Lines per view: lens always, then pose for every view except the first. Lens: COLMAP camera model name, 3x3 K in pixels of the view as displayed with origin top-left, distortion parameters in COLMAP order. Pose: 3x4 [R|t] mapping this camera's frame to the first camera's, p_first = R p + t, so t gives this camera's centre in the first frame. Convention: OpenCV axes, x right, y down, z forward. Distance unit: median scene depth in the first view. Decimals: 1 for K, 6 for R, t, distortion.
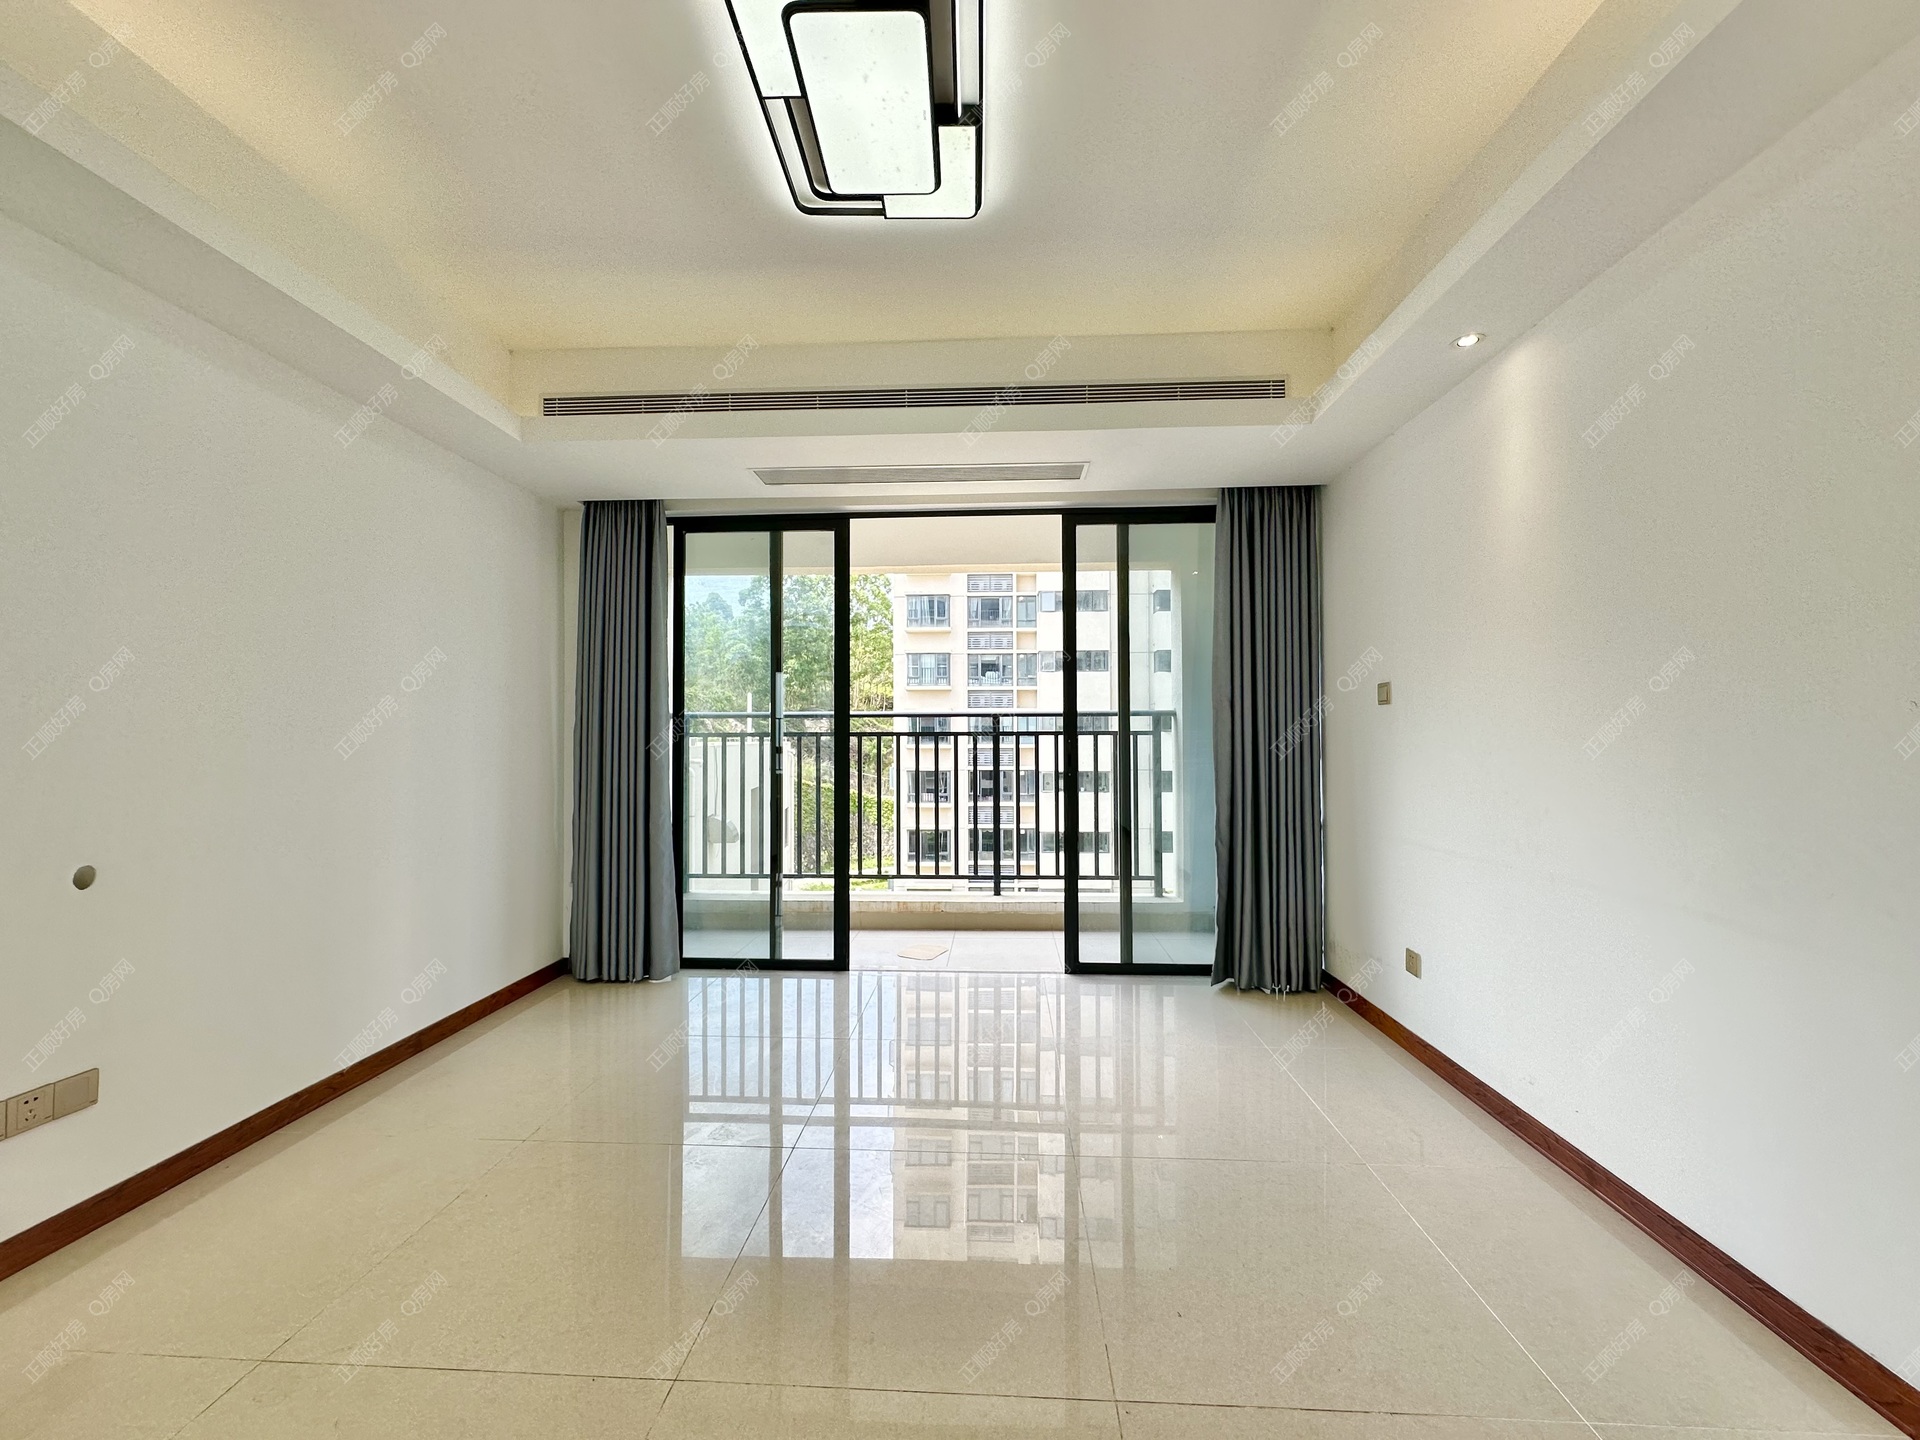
lens RADIAL K [[765.8, 0, 957.7], [0, 765.8, 721.1], [0, 0, 1]] dist [-0.001300, -0.000167]
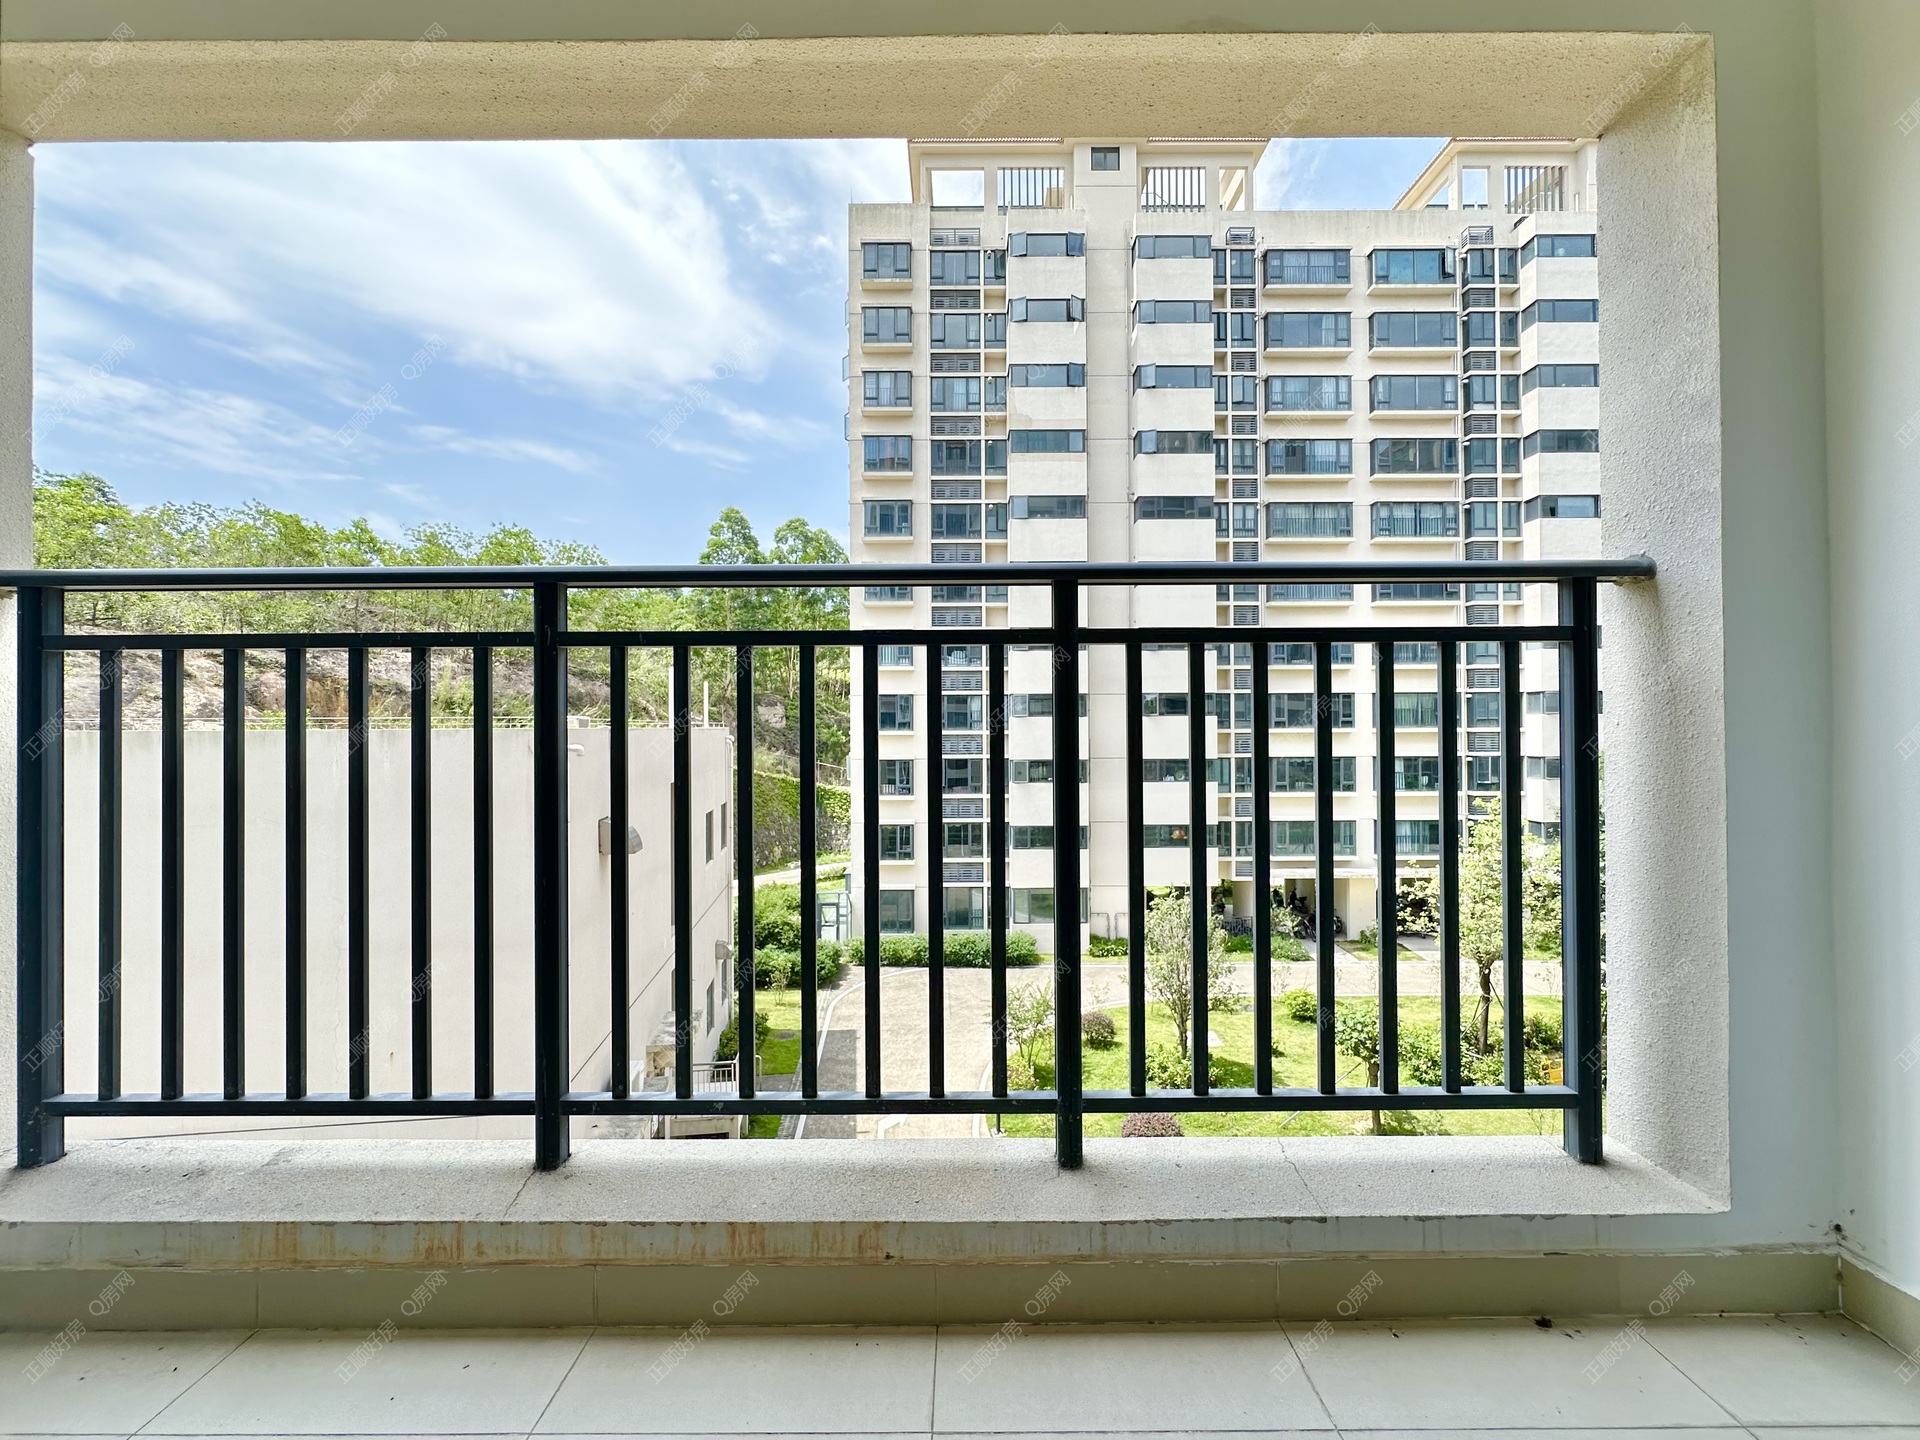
lens RADIAL K [[765.8, 0, 957.7], [0, 765.8, 721.1], [0, 0, 1]] dist [-0.001300, -0.000167]
pose [[0.998812, -0.002125, 0.048686, -0.007307], [0.001422, 0.999894, 0.014475, 0.037153], [-0.048711, -0.014389, 0.998709, 0.563266]]
